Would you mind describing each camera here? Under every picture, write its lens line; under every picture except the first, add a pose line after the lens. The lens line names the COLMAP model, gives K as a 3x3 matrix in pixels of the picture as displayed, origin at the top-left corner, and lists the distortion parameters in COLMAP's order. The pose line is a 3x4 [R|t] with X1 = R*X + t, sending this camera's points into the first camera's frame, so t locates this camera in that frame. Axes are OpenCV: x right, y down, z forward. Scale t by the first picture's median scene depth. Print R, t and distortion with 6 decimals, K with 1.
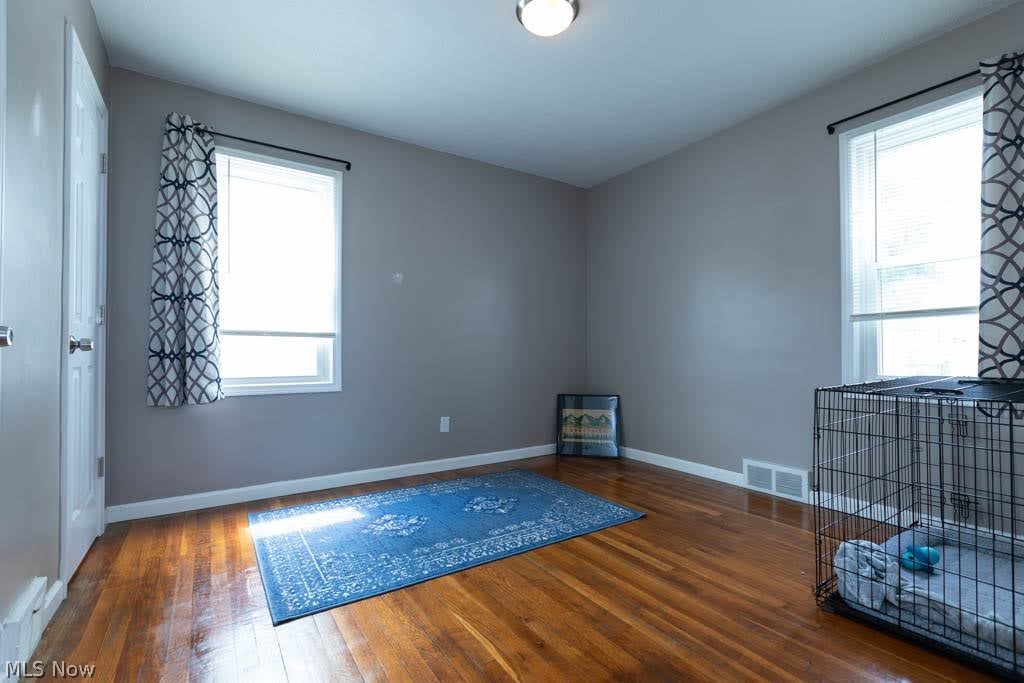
lens RADIAL K [[457.9, 0, 514.9], [0, 457.9, 345.0], [0, 0, 1]] dist [0.001054, 0.000060]
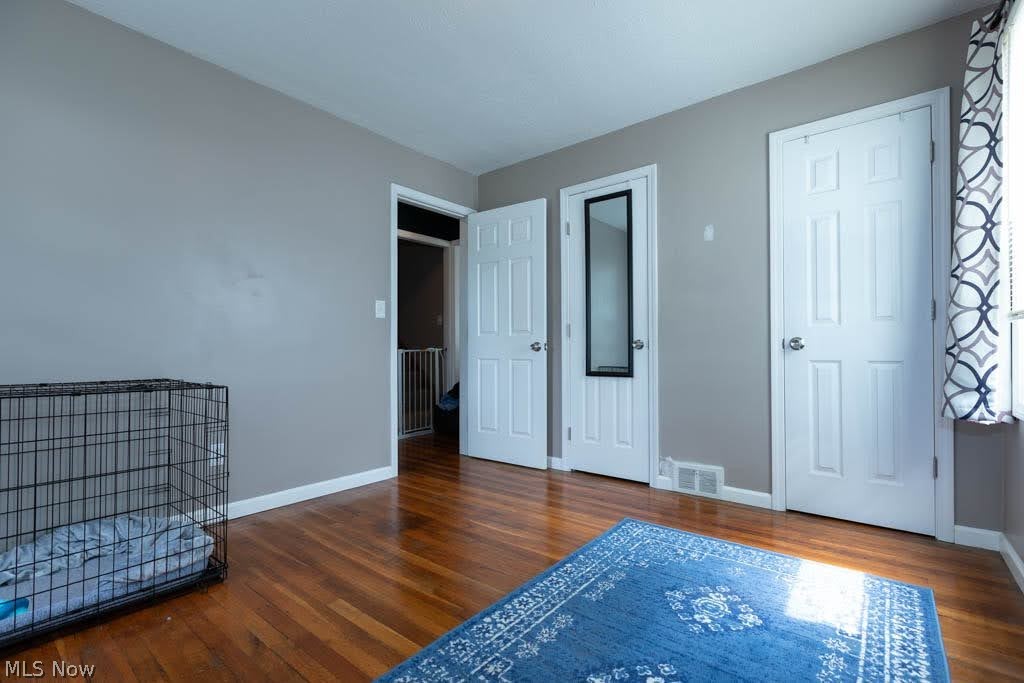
lens RADIAL K [[457.9, 0, 514.9], [0, 457.9, 345.0], [0, 0, 1]] dist [0.001054, 0.000060]
pose [[-0.953359, 0.005360, -0.301791, 0.221496], [0.013595, 0.999590, -0.025195, 0.020547], [0.301533, -0.028122, -0.953041, 1.595652]]
